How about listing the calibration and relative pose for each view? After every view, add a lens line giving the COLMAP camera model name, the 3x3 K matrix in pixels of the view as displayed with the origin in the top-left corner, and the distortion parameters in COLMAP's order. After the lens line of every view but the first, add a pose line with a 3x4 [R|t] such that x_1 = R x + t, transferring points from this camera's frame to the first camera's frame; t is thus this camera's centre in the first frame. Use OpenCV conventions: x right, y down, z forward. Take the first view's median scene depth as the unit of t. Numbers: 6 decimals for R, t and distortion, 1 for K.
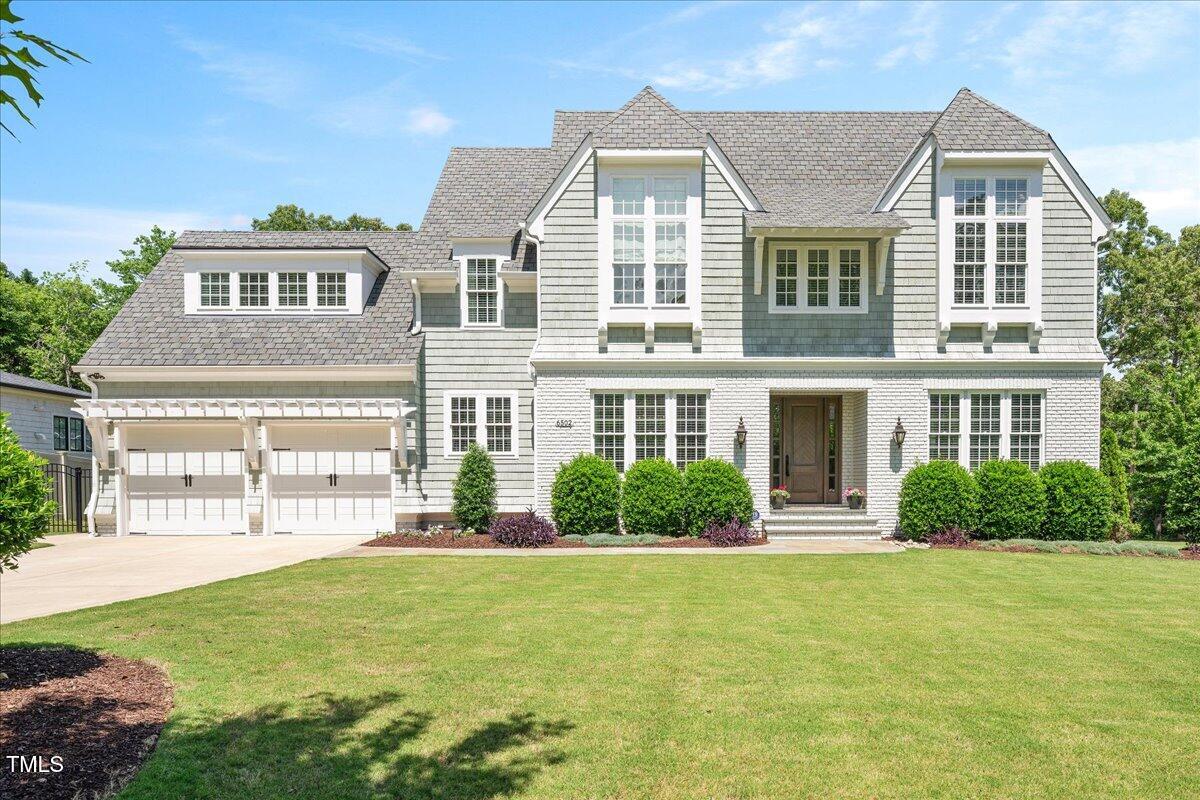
lens RADIAL K [[558.0, 0, 600.1], [0, 558.0, 436.4], [0, 0, 1]] dist [0.012303, -0.000457]
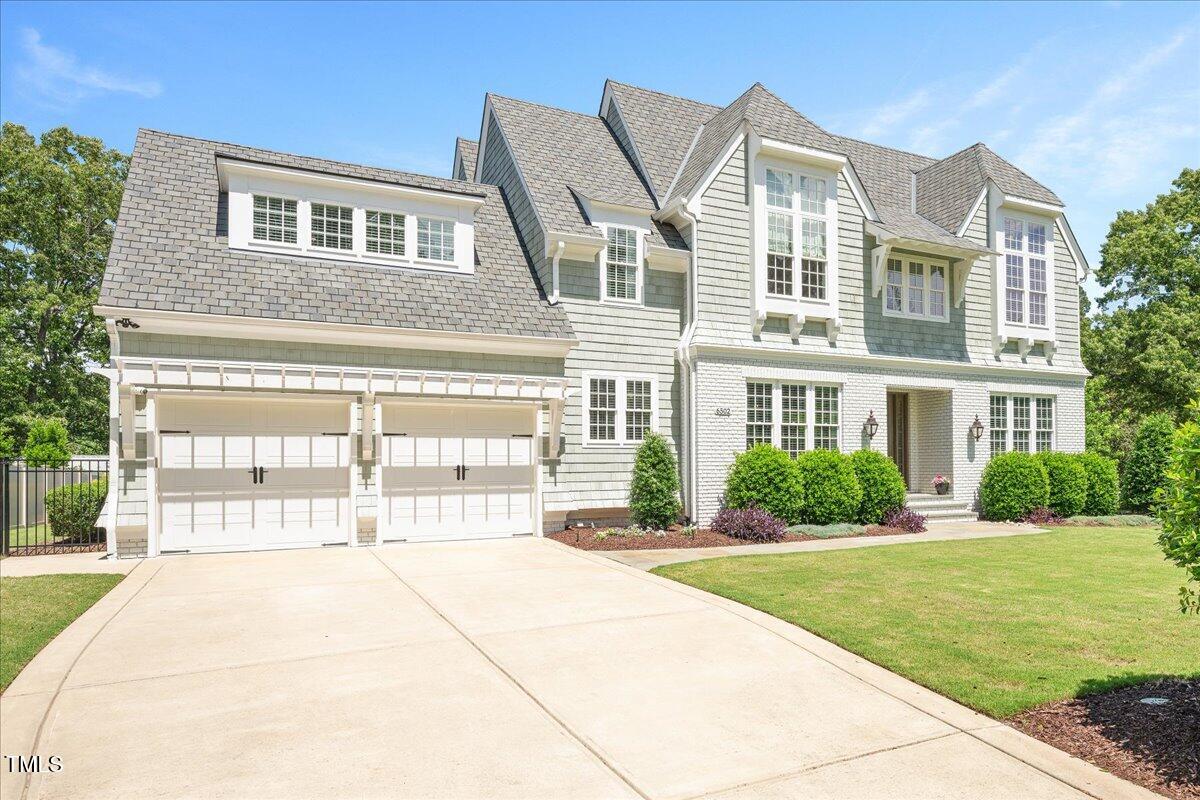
lens RADIAL K [[687.6, 0, 600.0], [0, 687.6, 400.0], [0, 0, 1]] dist [0.001672, 0.000605]
pose [[0.920820, 0.033116, 0.388579, -0.690824], [-0.021886, 0.999206, -0.033292, 0.000322], [-0.389373, 0.022151, 0.920814, -0.011403]]
